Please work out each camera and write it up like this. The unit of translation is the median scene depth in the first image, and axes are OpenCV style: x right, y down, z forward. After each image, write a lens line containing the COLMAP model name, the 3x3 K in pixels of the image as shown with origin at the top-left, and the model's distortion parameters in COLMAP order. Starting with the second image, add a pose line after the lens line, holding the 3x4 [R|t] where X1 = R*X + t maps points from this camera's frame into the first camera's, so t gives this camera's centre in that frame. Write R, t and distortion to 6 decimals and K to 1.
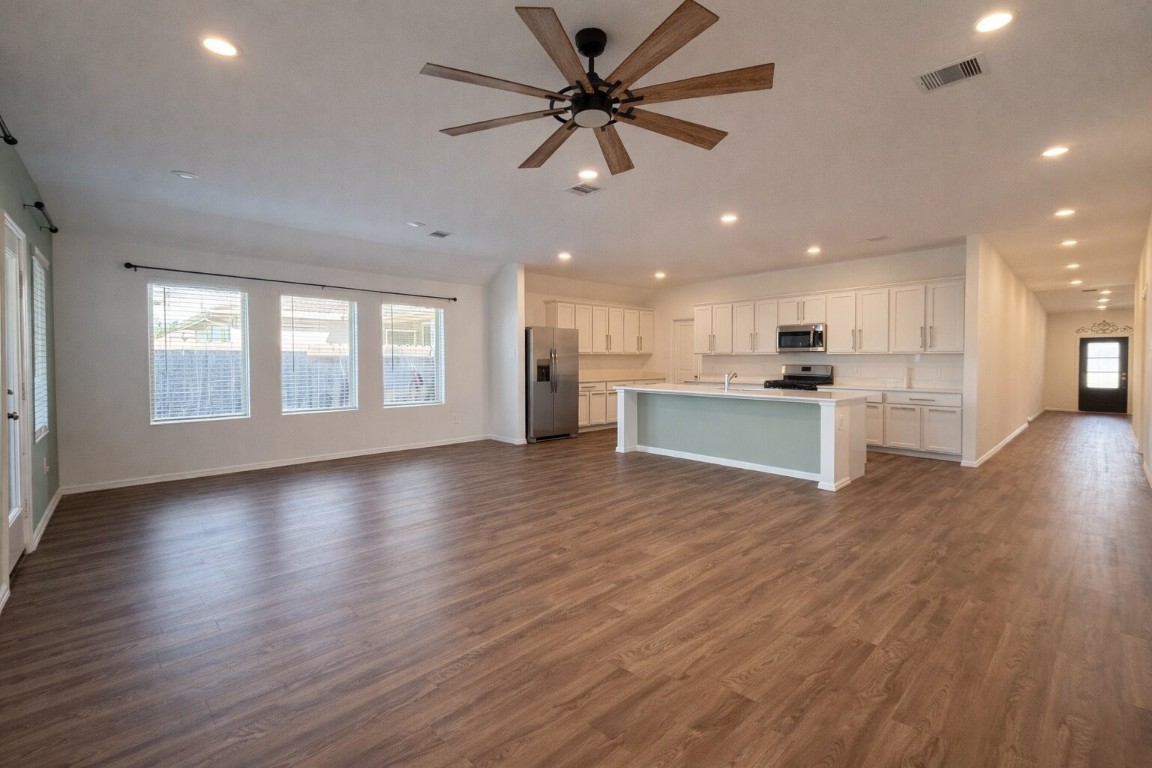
lens RADIAL K [[480.5, 0, 580.7], [0, 480.5, 376.8], [0, 0, 1]] dist [0.026269, 0.000016]
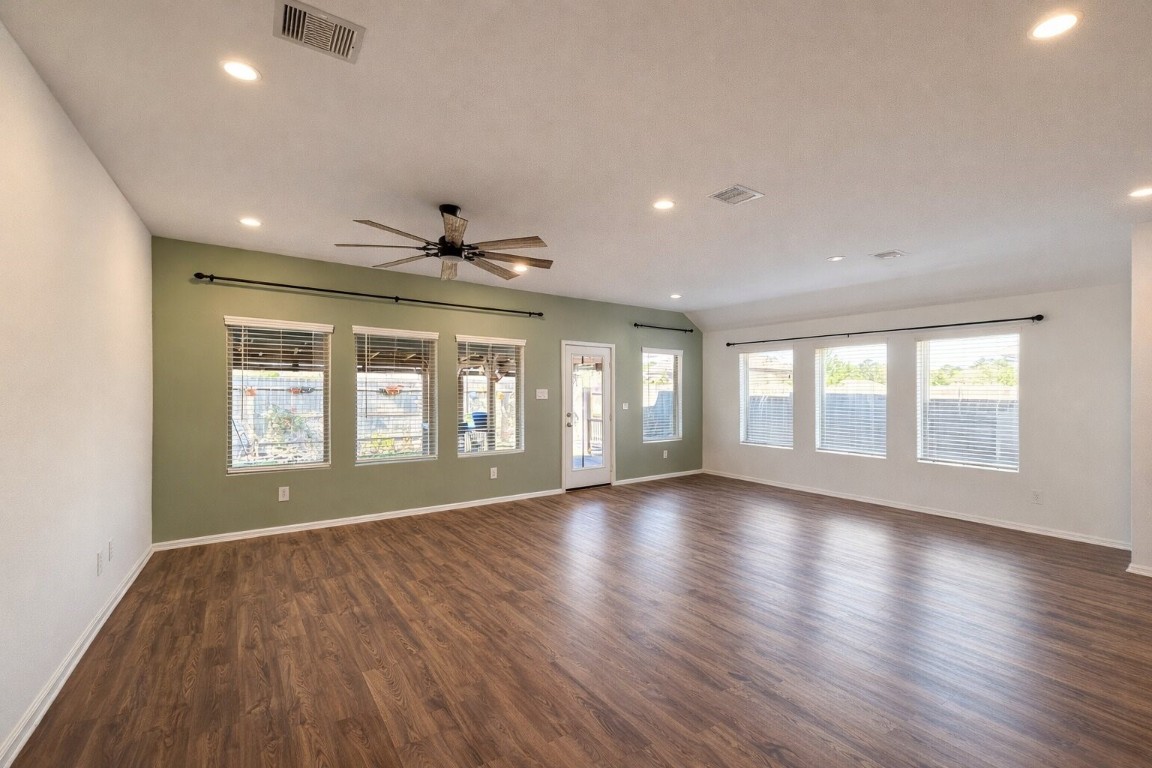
lens RADIAL K [[480.5, 0, 580.7], [0, 480.5, 376.8], [0, 0, 1]] dist [0.026269, 0.000016]
pose [[-0.130317, -0.017898, -0.991311, 0.598227], [-0.029807, 0.999456, -0.014127, -0.064393], [0.991024, 0.027707, -0.130779, 0.586549]]
